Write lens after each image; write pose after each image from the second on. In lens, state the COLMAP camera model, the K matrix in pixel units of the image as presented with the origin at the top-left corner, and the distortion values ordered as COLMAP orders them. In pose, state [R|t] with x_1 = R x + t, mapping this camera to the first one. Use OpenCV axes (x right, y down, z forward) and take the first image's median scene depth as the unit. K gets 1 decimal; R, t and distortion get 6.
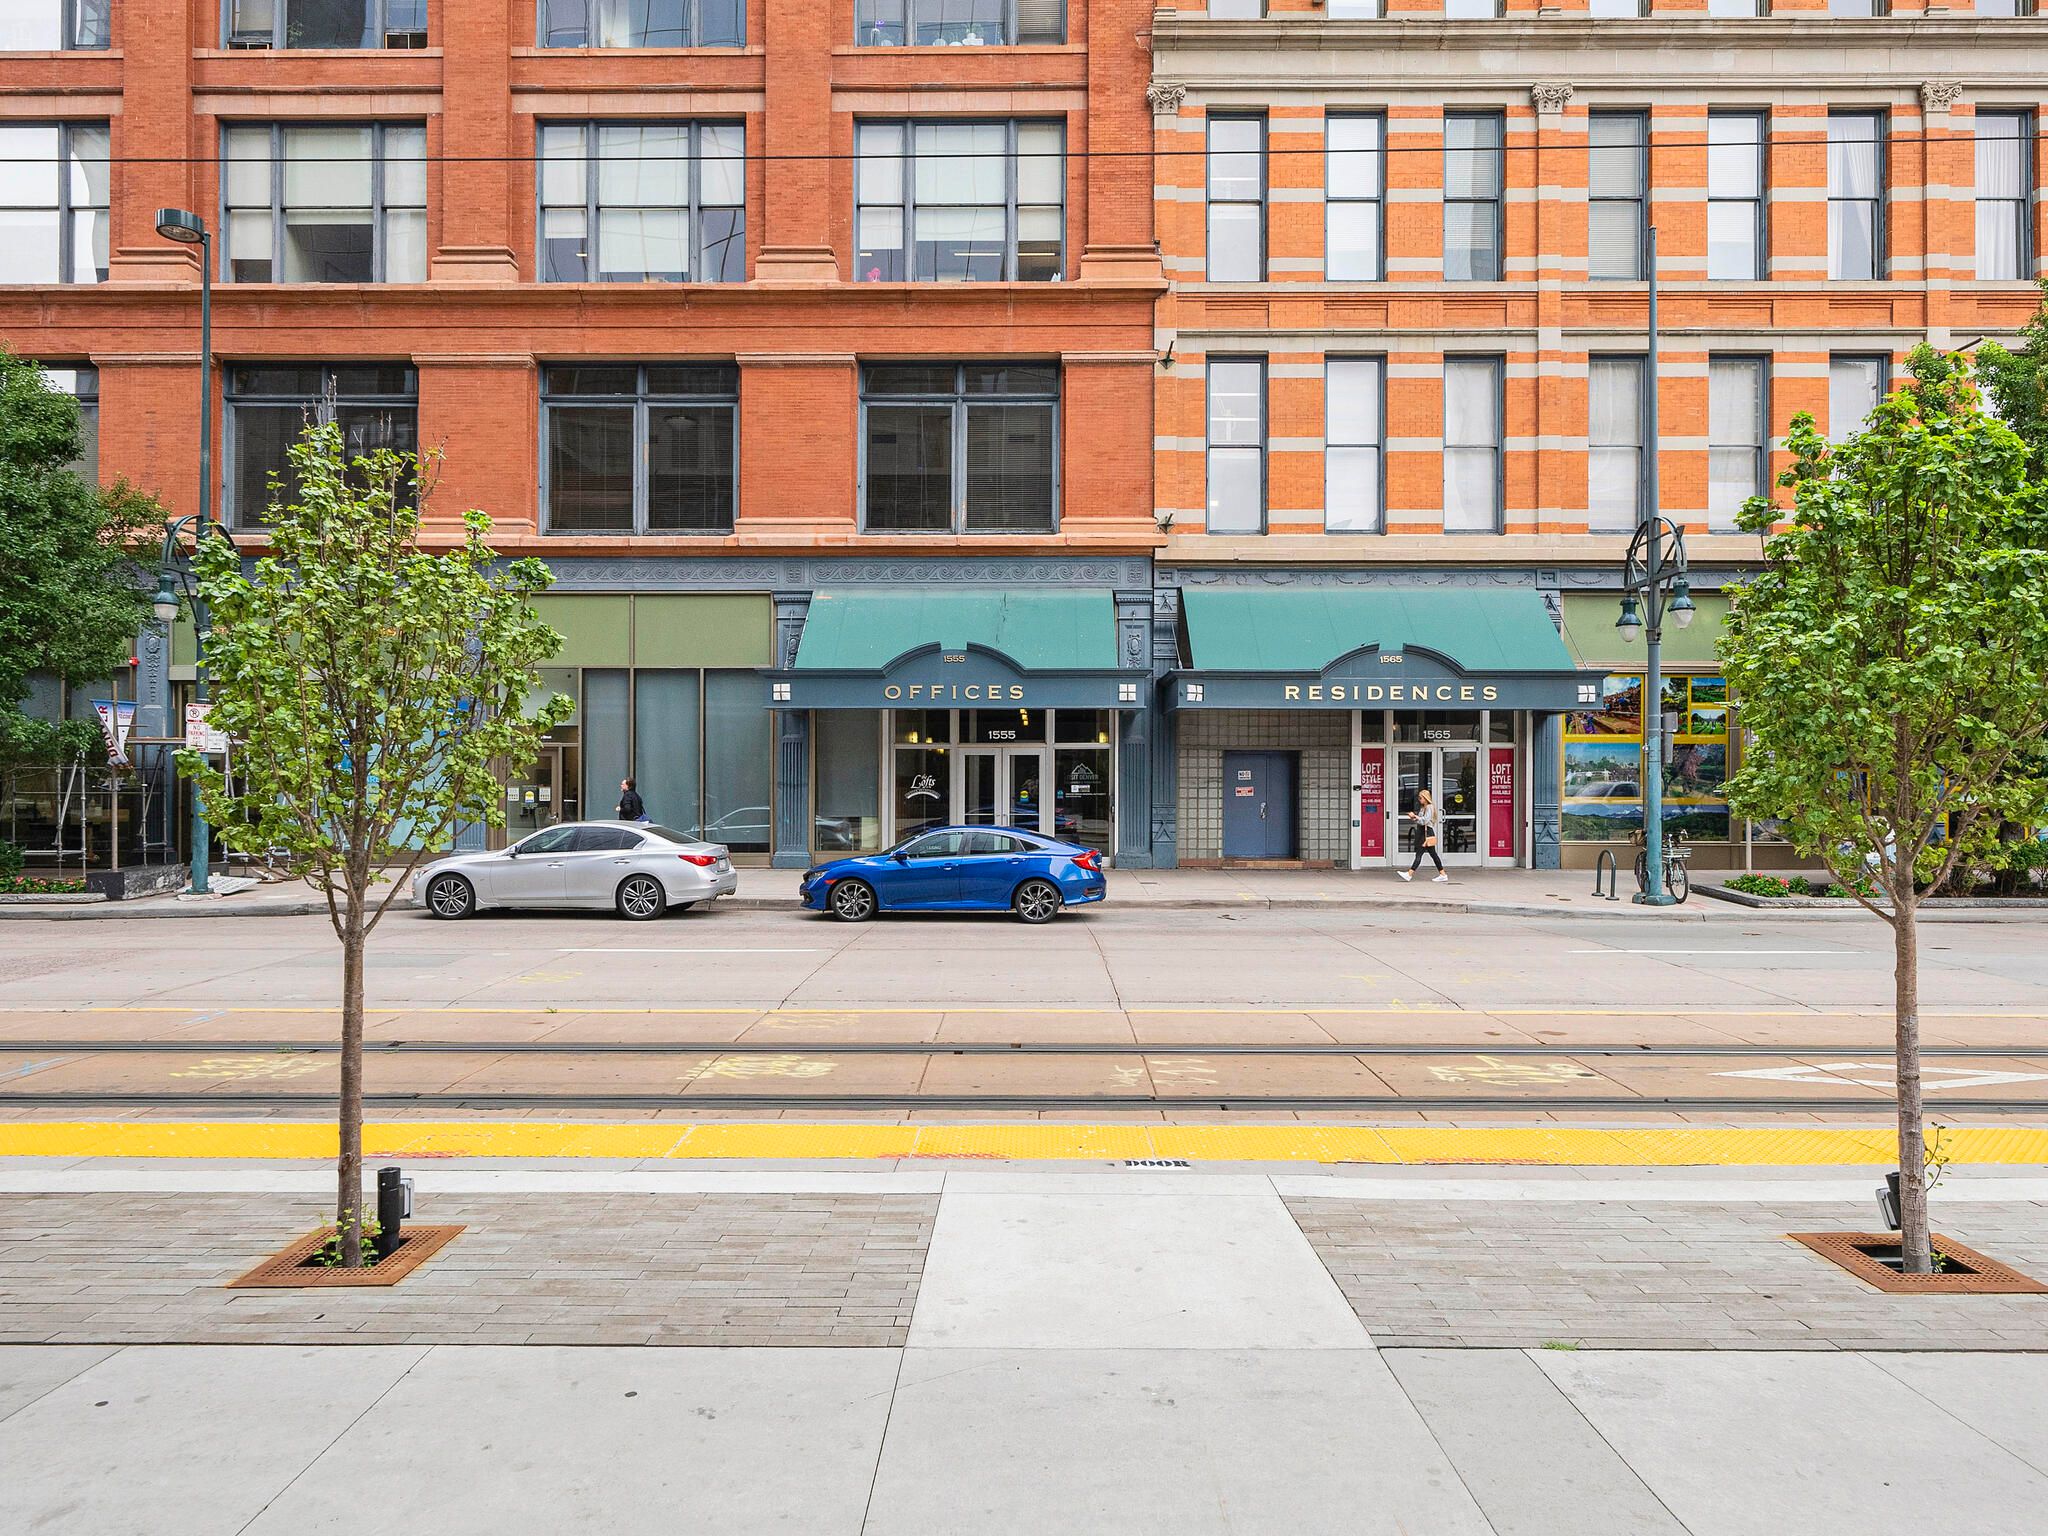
lens RADIAL K [[1059.0, 0, 1013.1], [0, 1059.0, 798.7], [0, 0, 1]] dist [0.001127, -0.002923]
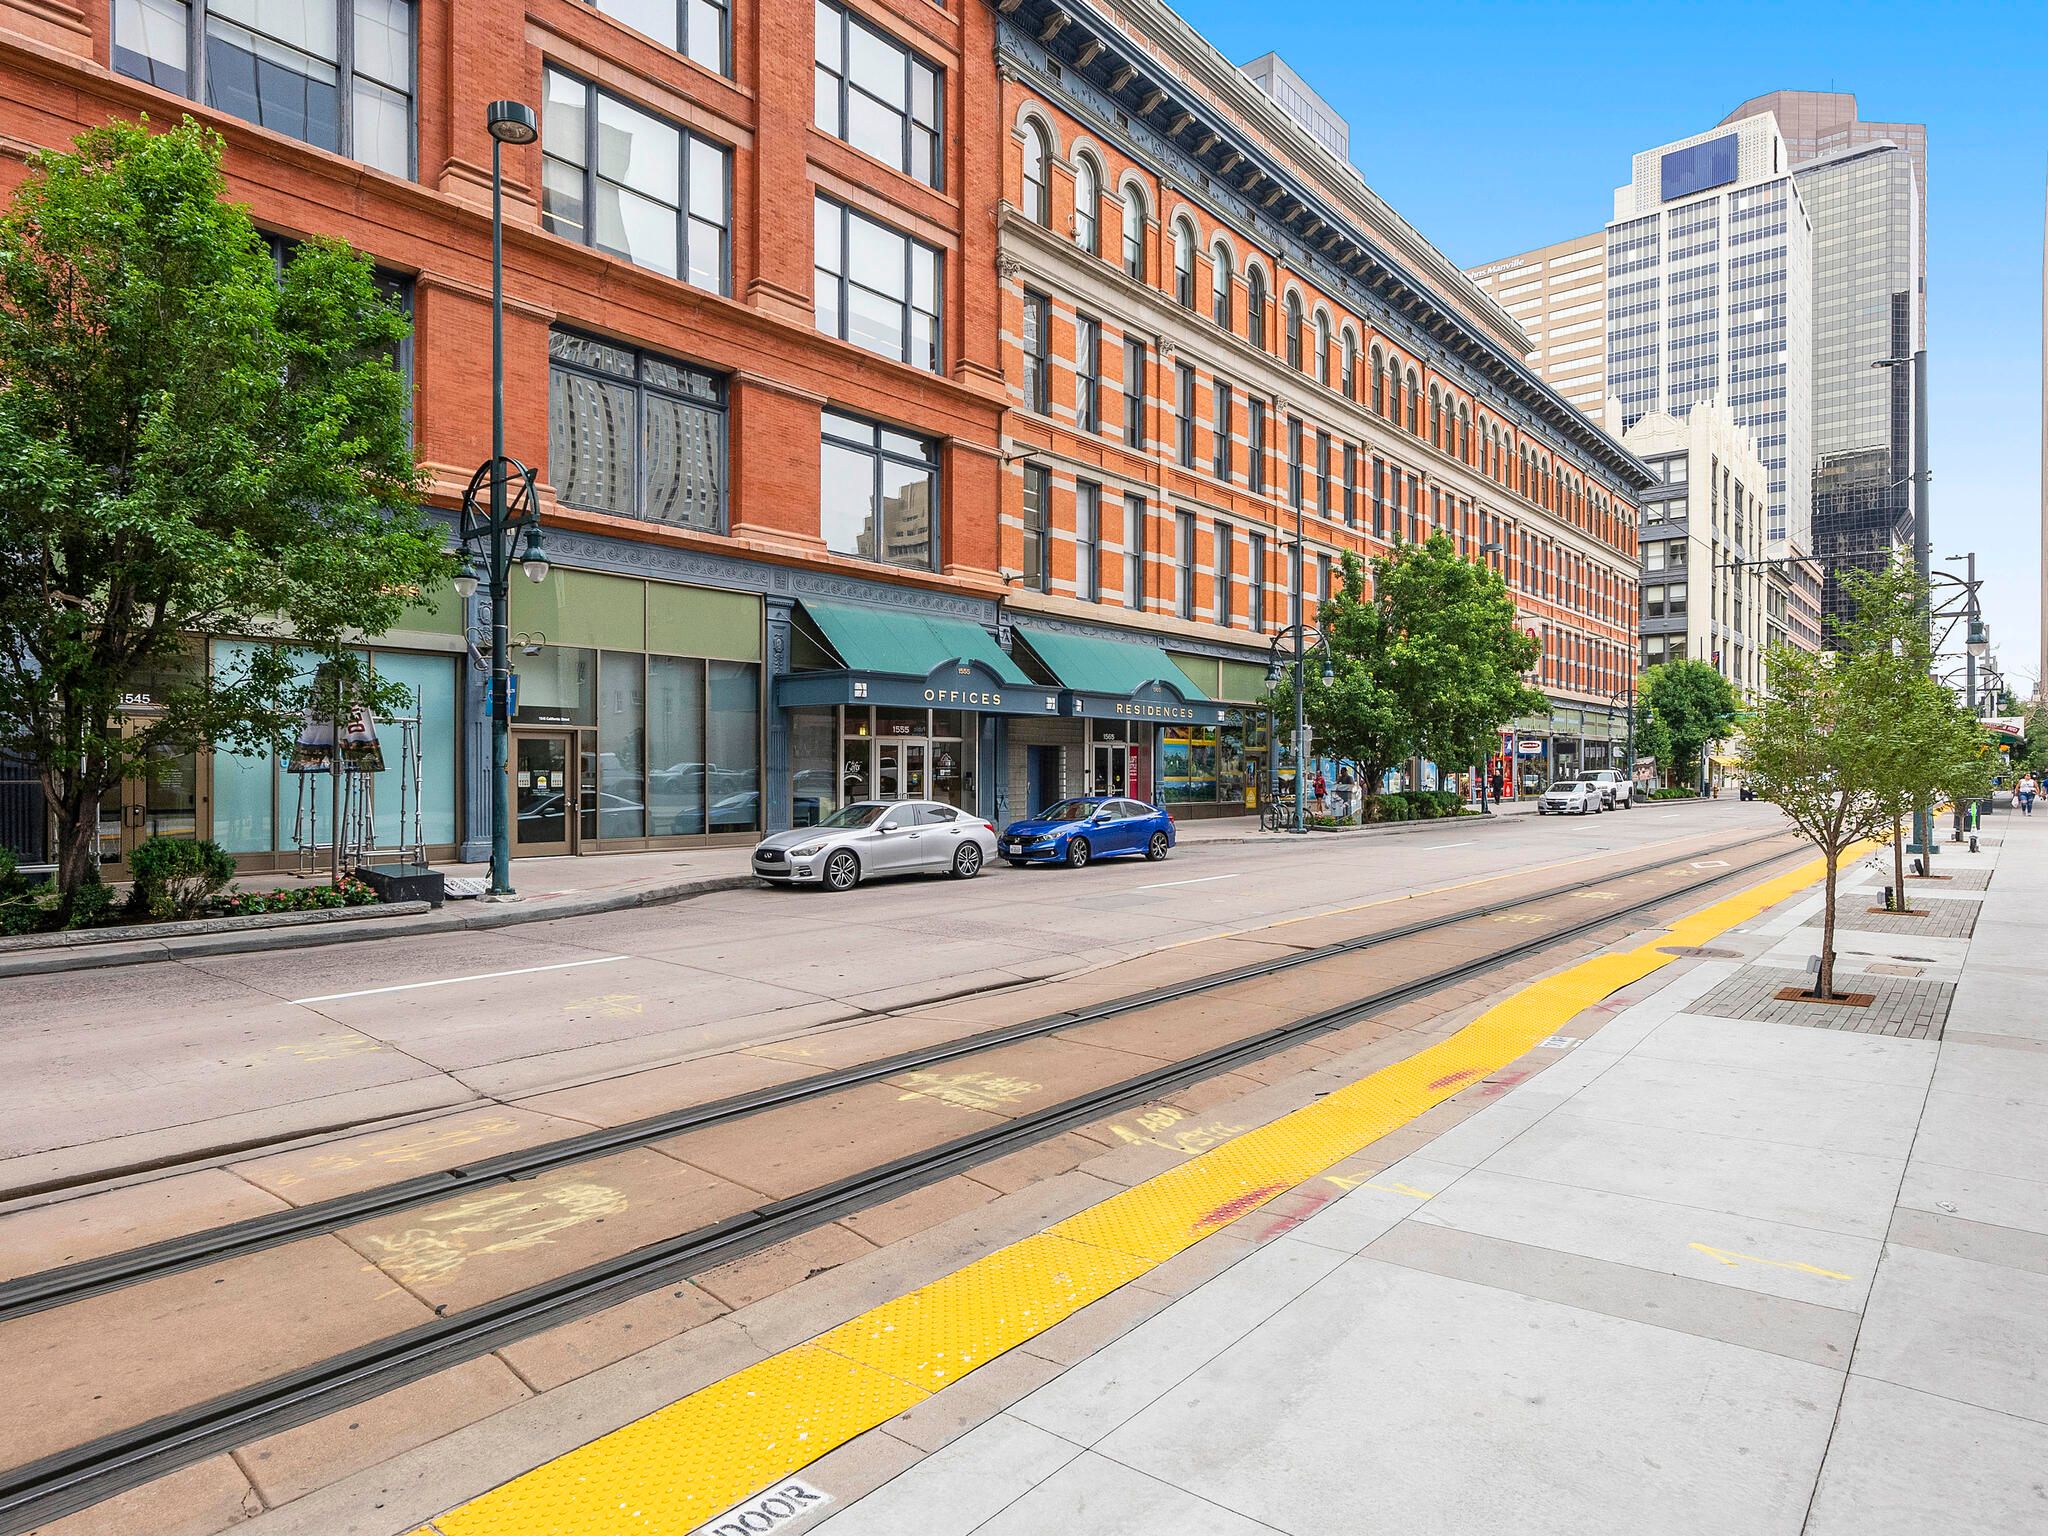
lens RADIAL K [[1138.8, 0, 1027.2], [0, 1138.8, 779.2], [0, 0, 1]] dist [0.001040, -0.000614]
pose [[0.649403, -0.006900, 0.760413, -0.948026], [0.004883, 0.999976, 0.004903, -0.008010], [-0.760429, 0.000529, 0.649421, 0.025225]]
